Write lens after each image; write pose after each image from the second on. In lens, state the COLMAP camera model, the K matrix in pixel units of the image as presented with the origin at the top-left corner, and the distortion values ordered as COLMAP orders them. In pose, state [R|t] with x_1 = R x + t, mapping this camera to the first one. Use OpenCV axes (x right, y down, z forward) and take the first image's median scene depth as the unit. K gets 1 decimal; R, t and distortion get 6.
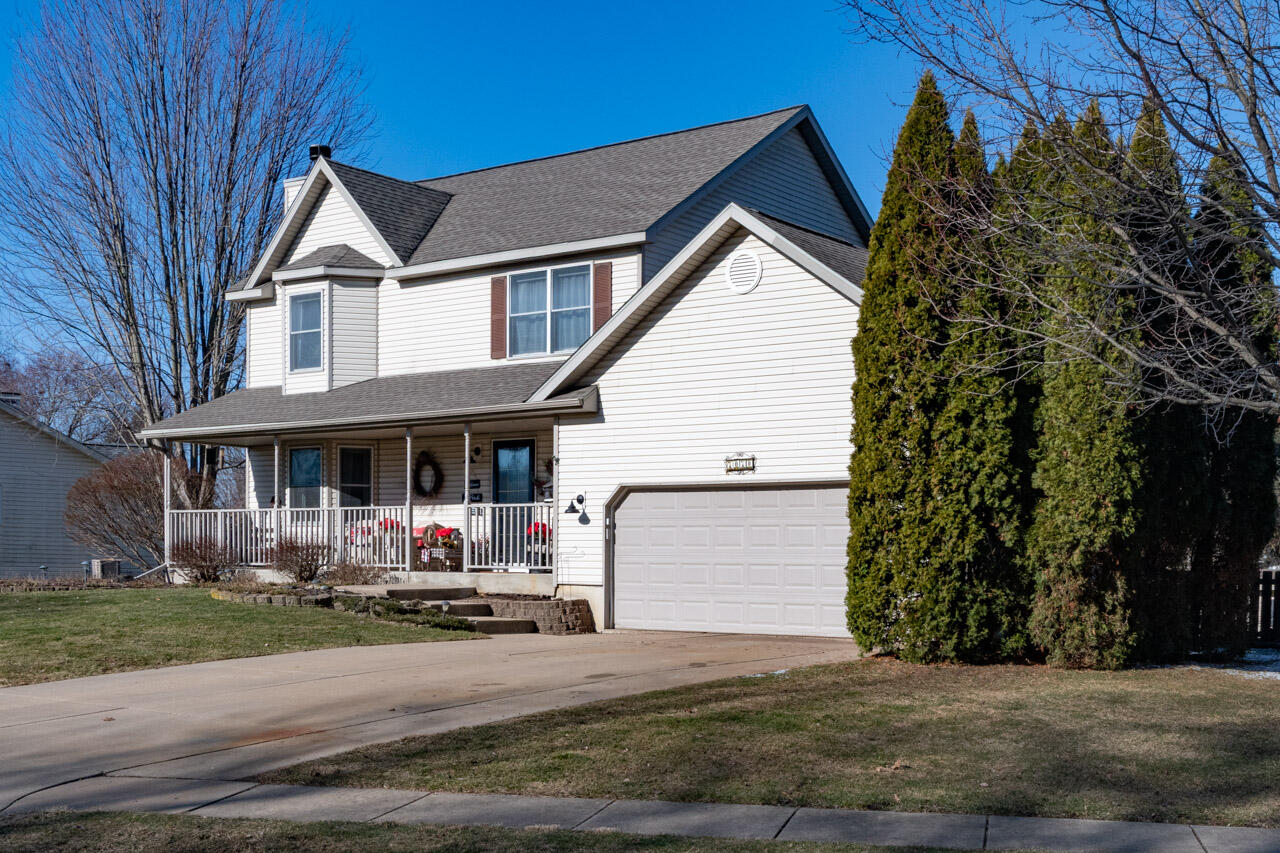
lens RADIAL K [[1389.8, 0, 640.7], [0, 1389.8, 427.9], [0, 0, 1]] dist [-0.063627, 0.000000]
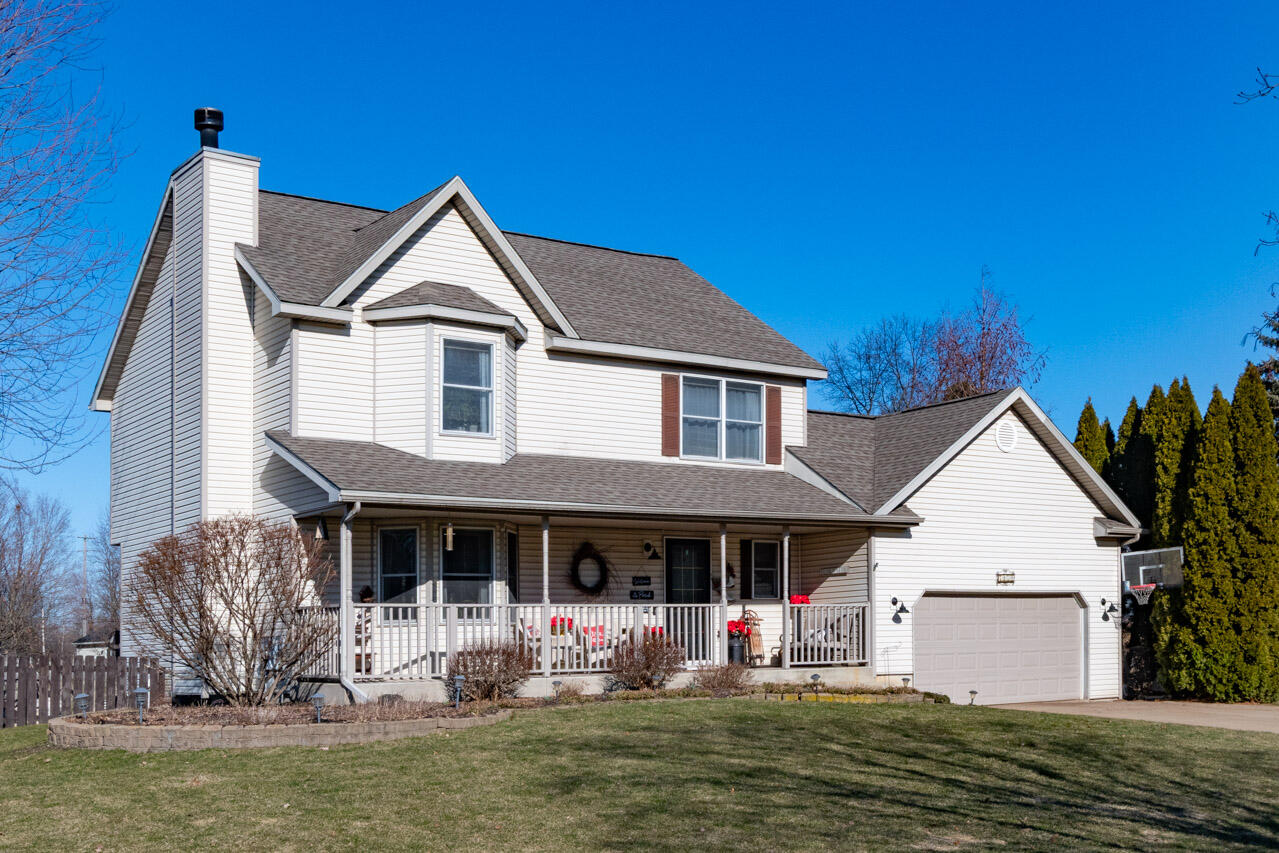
lens RADIAL K [[1464.9, 0, 639.8], [0, 1464.9, 424.4], [0, 0, 1]] dist [0.035720, 0.000000]
pose [[0.356427, 0.128488, 0.925446, -1.088940], [-0.061159, 0.991583, -0.114116, 0.049001], [-0.932320, -0.015925, 0.361285, 0.640951]]
